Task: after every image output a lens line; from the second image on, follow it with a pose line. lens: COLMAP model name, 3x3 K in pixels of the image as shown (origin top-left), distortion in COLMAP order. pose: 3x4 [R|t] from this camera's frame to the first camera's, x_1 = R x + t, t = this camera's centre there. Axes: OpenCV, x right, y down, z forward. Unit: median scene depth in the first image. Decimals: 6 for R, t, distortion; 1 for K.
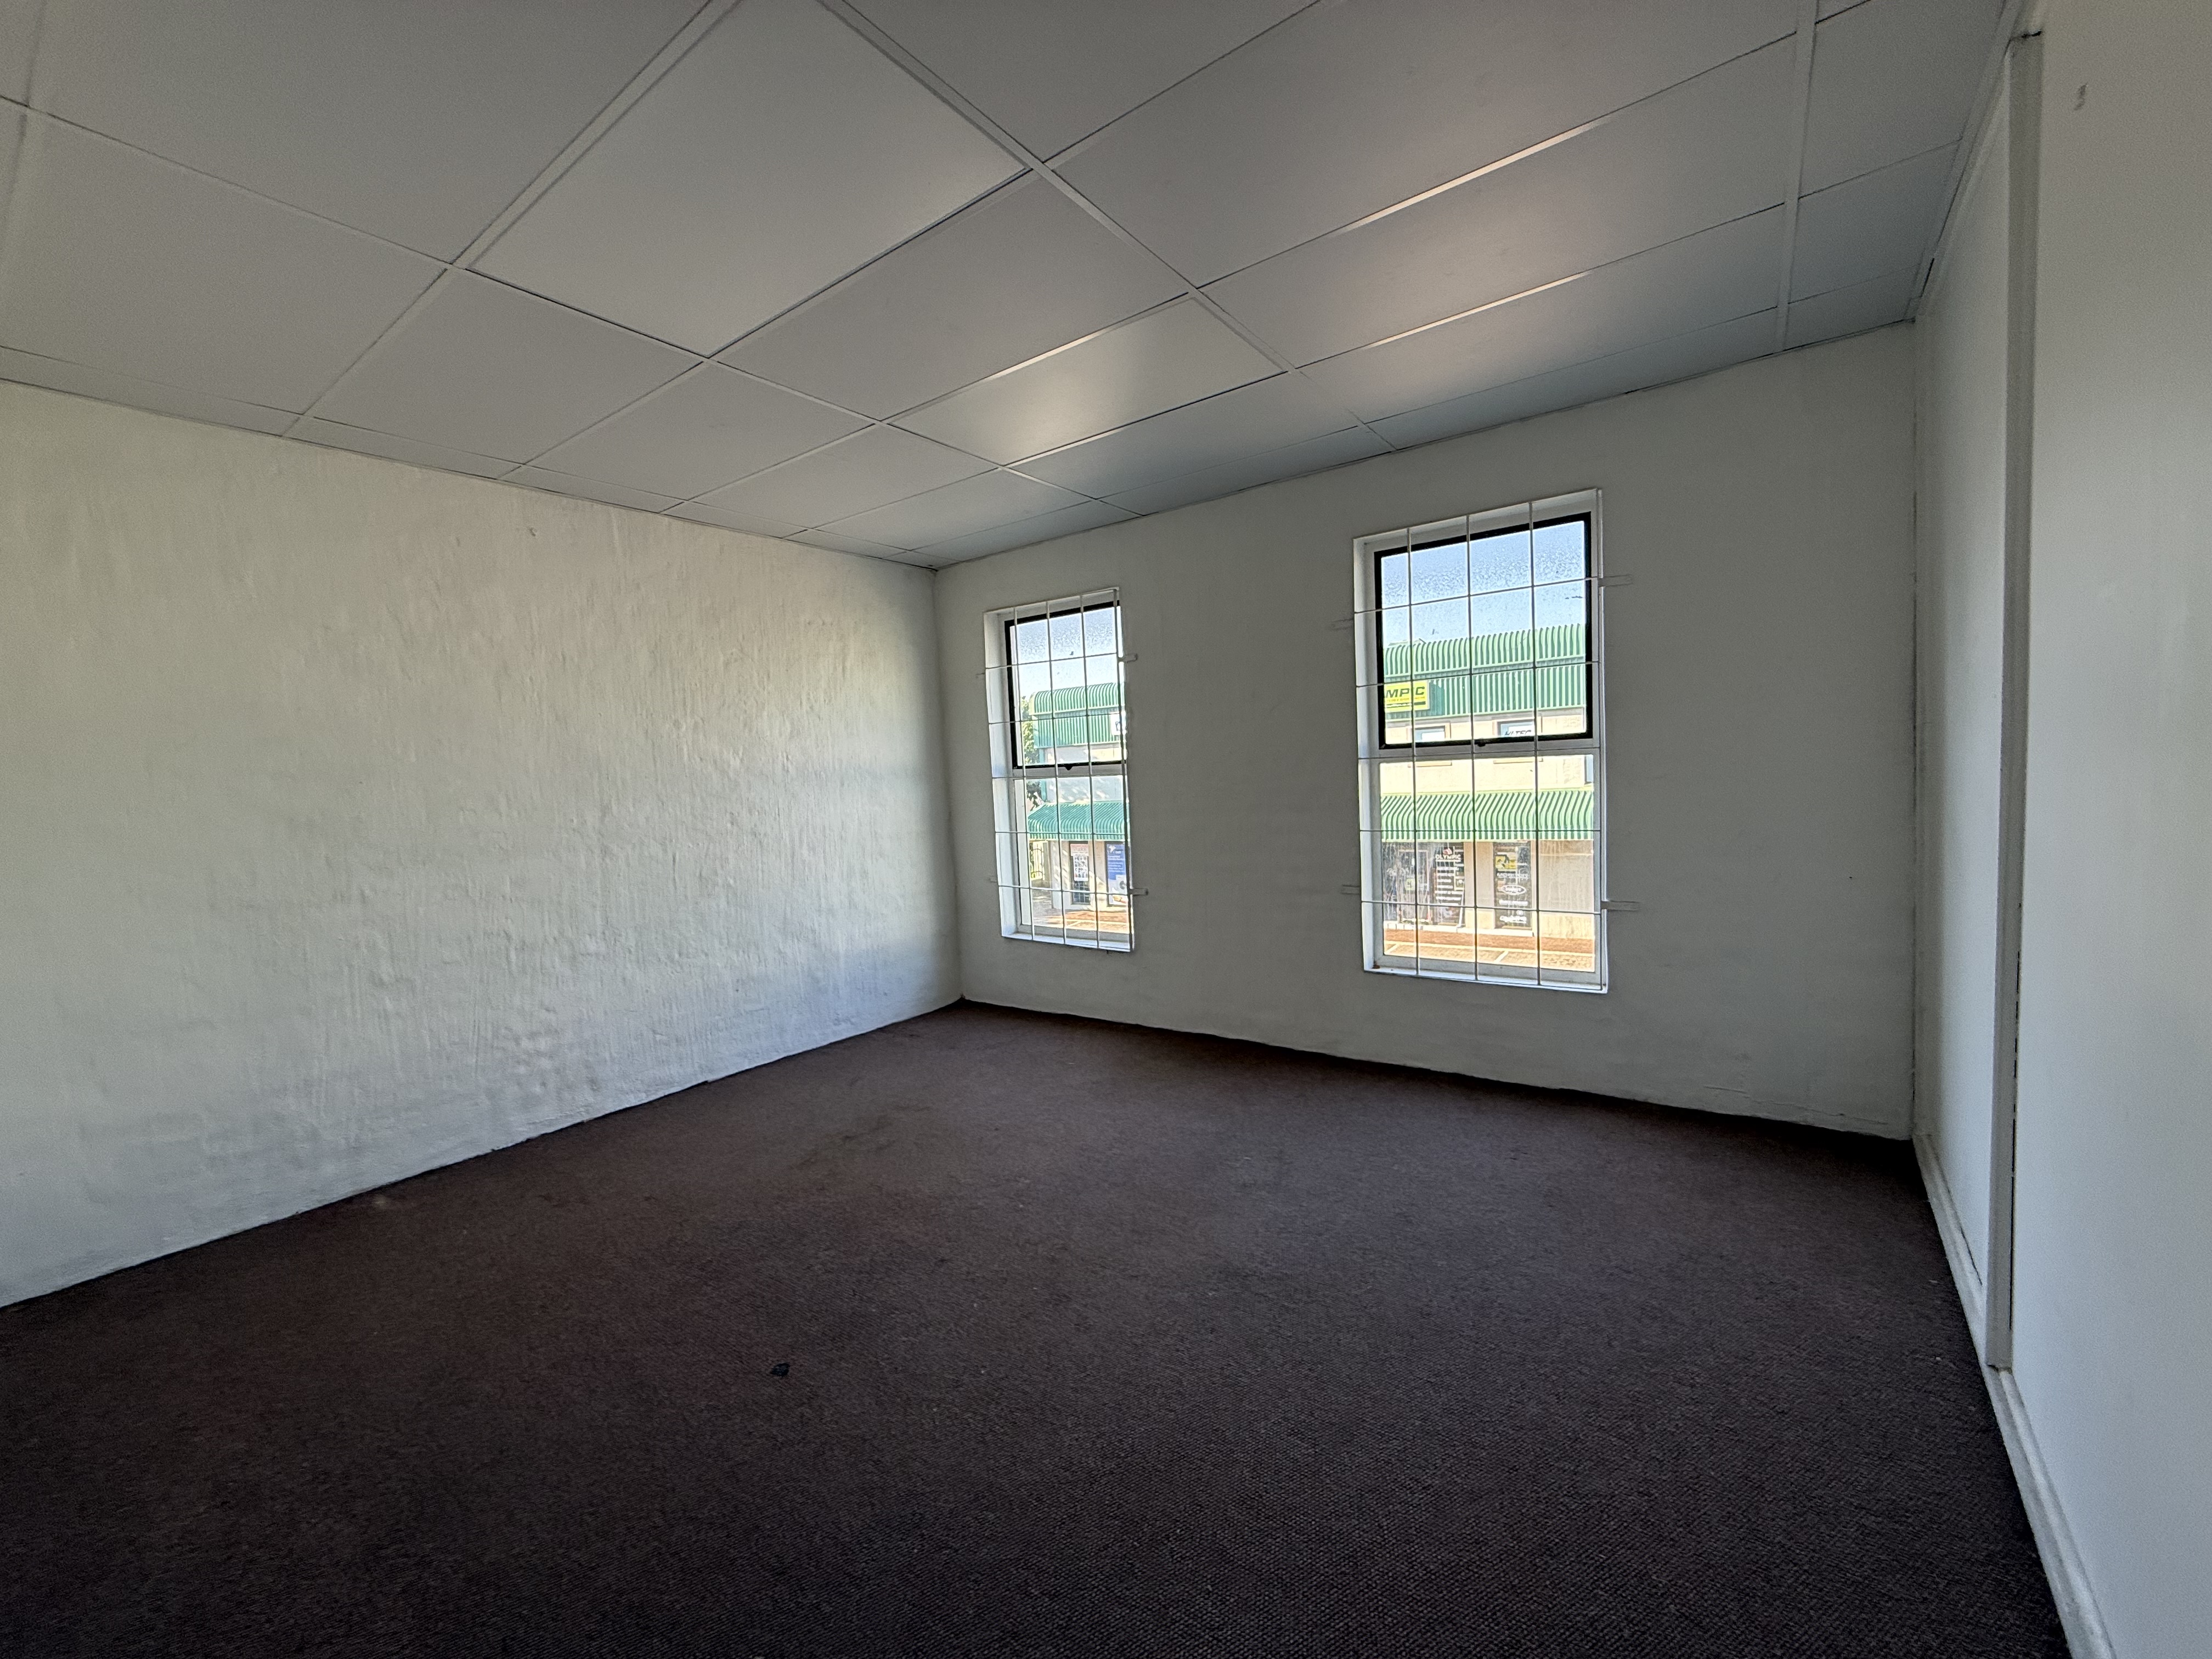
lens RADIAL K [[879.2, 0, 1098.3], [0, 879.2, 833.7], [0, 0, 1]] dist [0.000211, -0.000392]
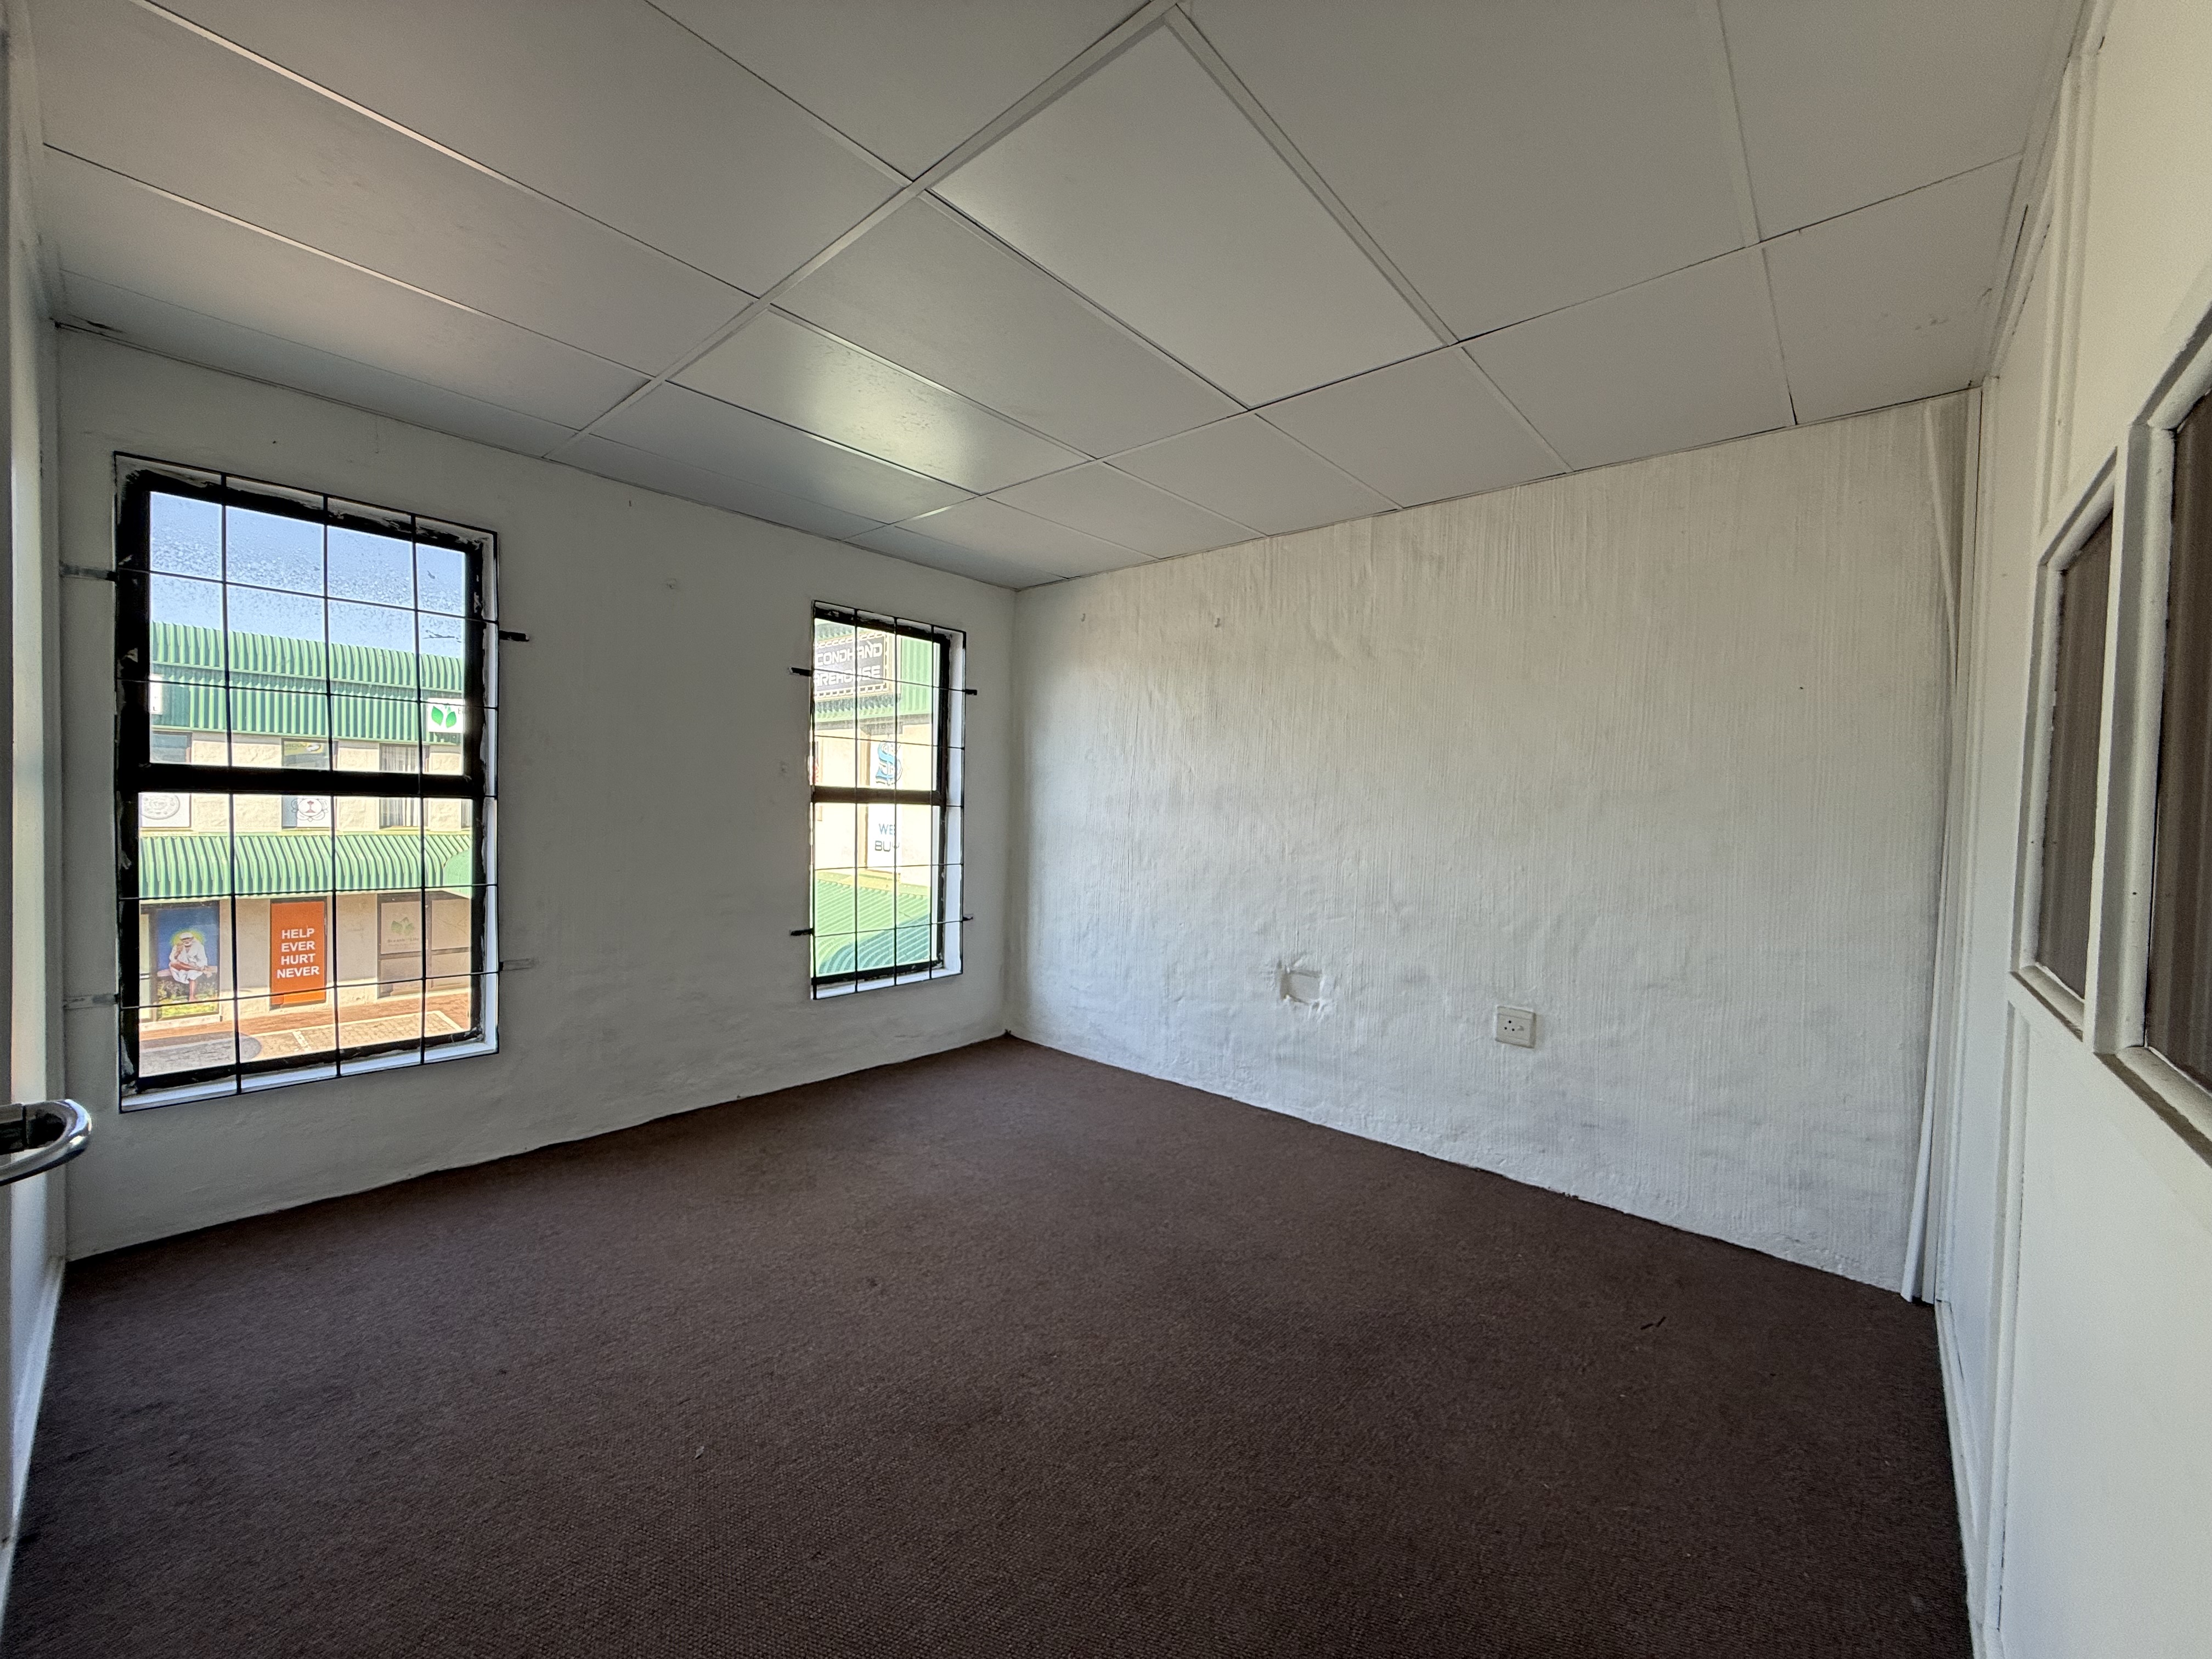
lens RADIAL K [[879.2, 0, 1098.3], [0, 879.2, 833.7], [0, 0, 1]] dist [0.000211, -0.000392]
pose [[0.091672, 0.036608, 0.995116, -0.522663], [0.024654, 0.998934, -0.039020, -0.000609], [-0.995484, 0.028111, 0.090672, 0.388511]]
